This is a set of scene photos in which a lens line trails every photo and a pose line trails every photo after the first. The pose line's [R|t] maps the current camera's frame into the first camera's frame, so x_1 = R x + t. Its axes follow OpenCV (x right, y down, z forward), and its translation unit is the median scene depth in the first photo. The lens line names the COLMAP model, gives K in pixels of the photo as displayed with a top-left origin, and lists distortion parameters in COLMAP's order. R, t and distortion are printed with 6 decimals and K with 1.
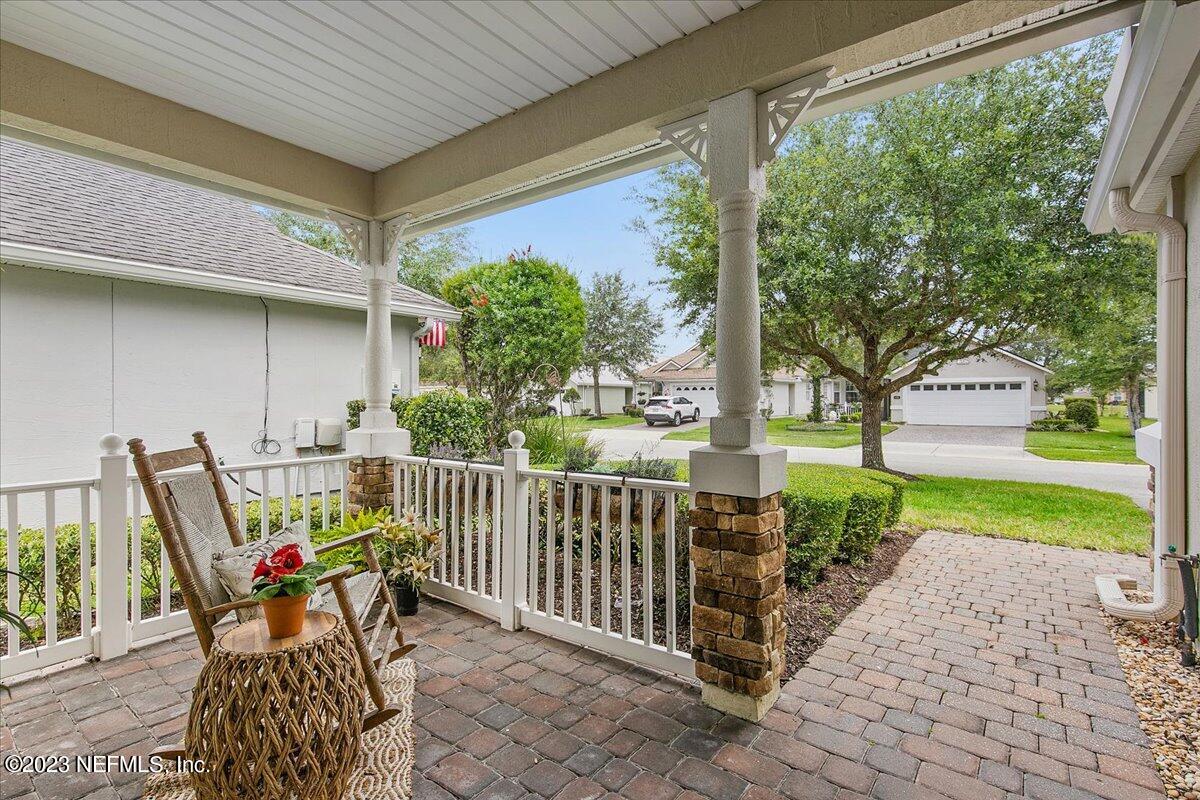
lens RADIAL K [[550.9, 0, 600.3], [0, 550.9, 402.3], [0, 0, 1]] dist [0.009150, -0.000522]
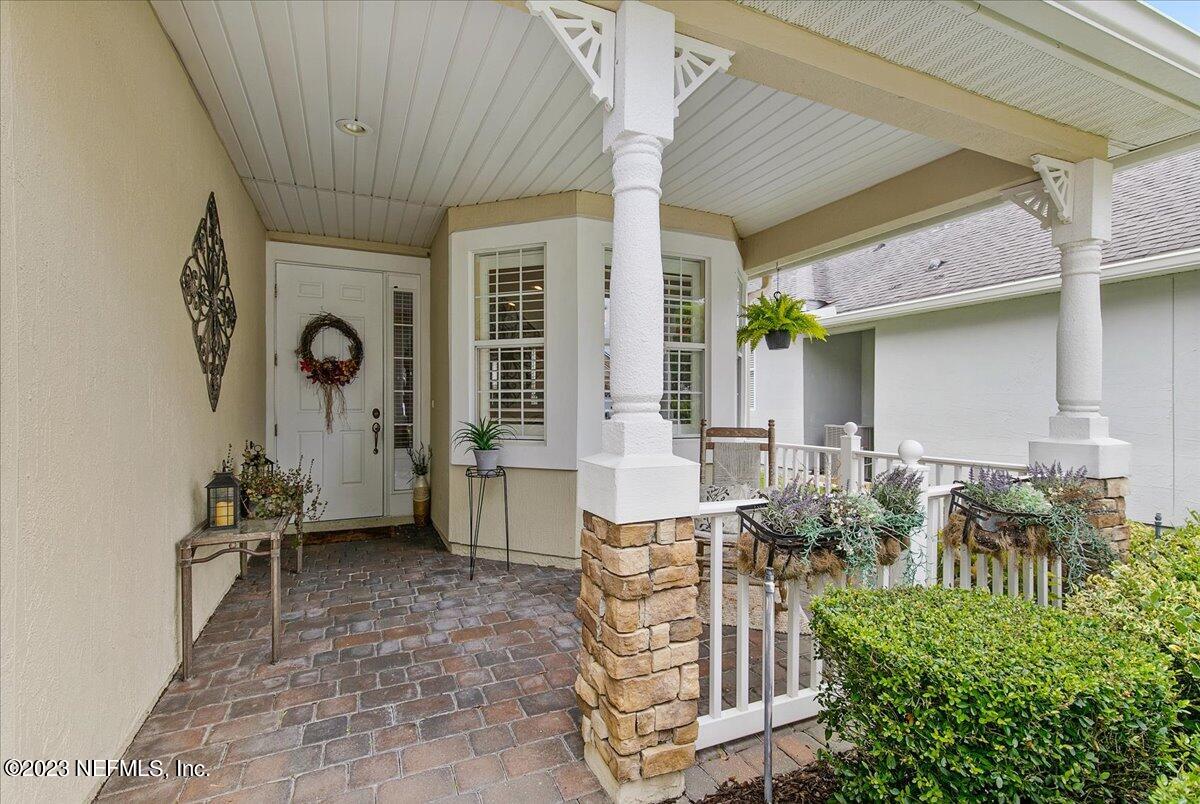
lens RADIAL K [[550.9, 0, 600.6], [0, 550.9, 400.7], [0, 0, 1]] dist [0.009150, -0.000522]
pose [[-0.470867, 0.002390, -0.882201, 0.721823], [-0.001907, 0.999991, 0.003727, -0.008829], [0.882202, 0.003438, -0.470859, 0.964455]]
